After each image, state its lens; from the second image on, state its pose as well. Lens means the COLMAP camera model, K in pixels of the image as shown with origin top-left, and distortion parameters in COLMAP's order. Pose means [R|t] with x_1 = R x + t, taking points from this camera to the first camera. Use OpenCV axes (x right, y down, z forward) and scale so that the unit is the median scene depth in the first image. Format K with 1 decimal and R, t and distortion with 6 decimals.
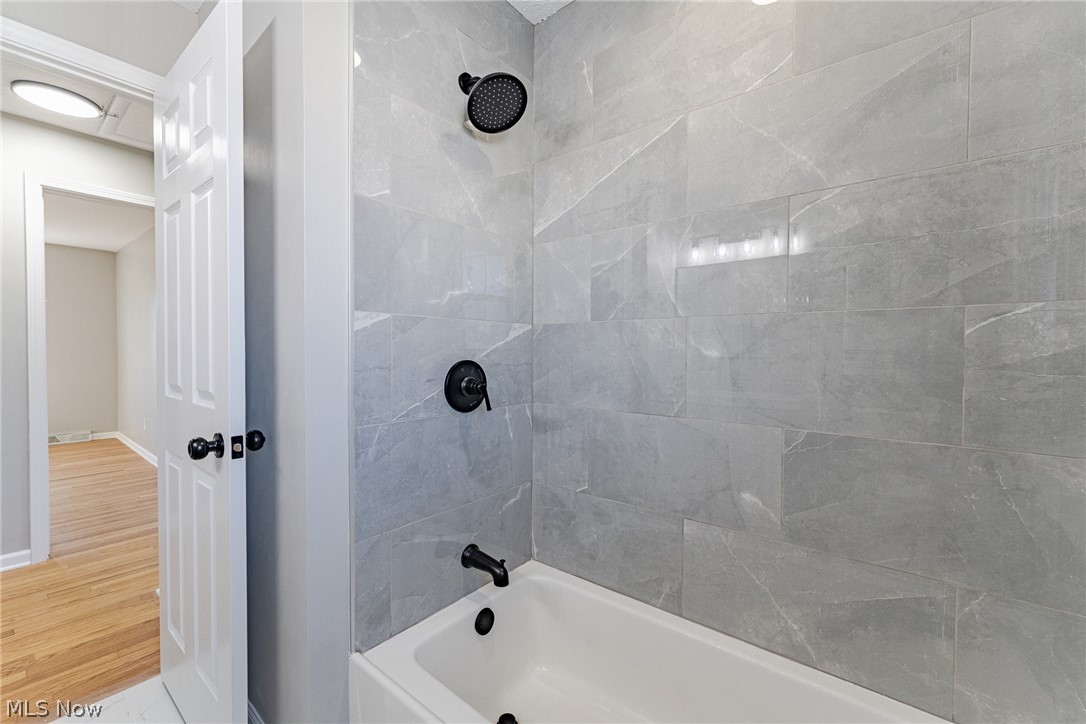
lens RADIAL K [[442.0, 0, 542.7], [0, 442.0, 358.0], [0, 0, 1]] dist [0.001026, -0.000215]
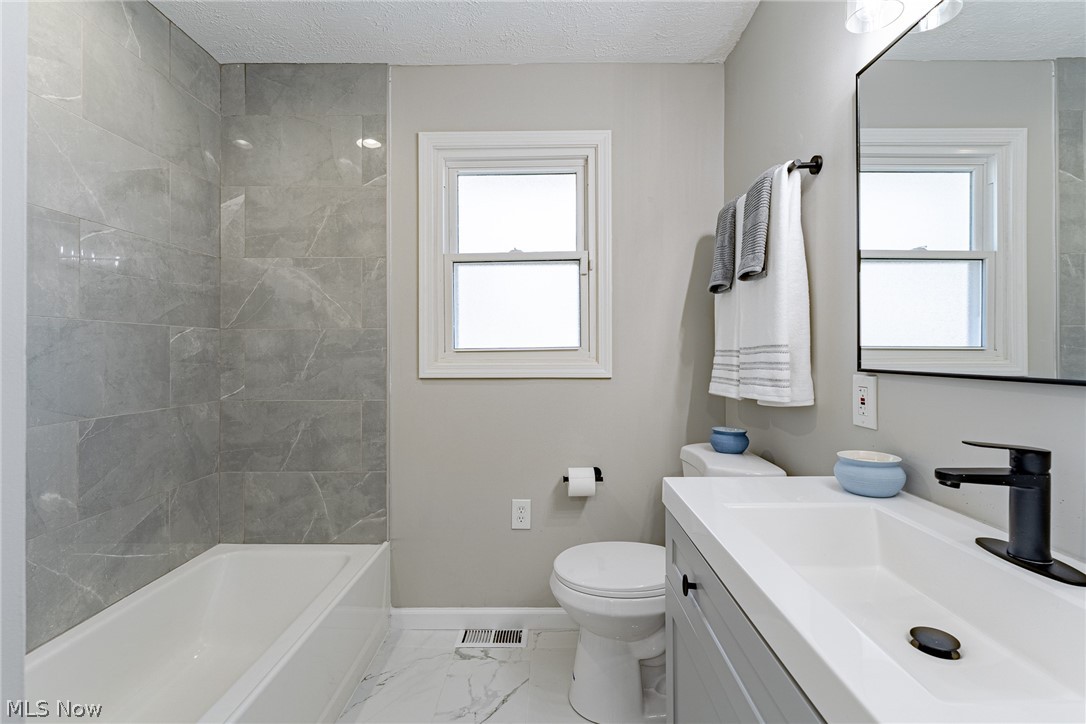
lens RADIAL K [[466.7, 0, 545.2], [0, 466.7, 356.0], [0, 0, 1]] dist [-0.004466, -0.000259]
pose [[-0.611505, -0.008451, 0.791195, -1.177855], [0.015247, 0.999631, 0.022461, -0.015898], [-0.791093, 0.025799, -0.611151, 0.812285]]
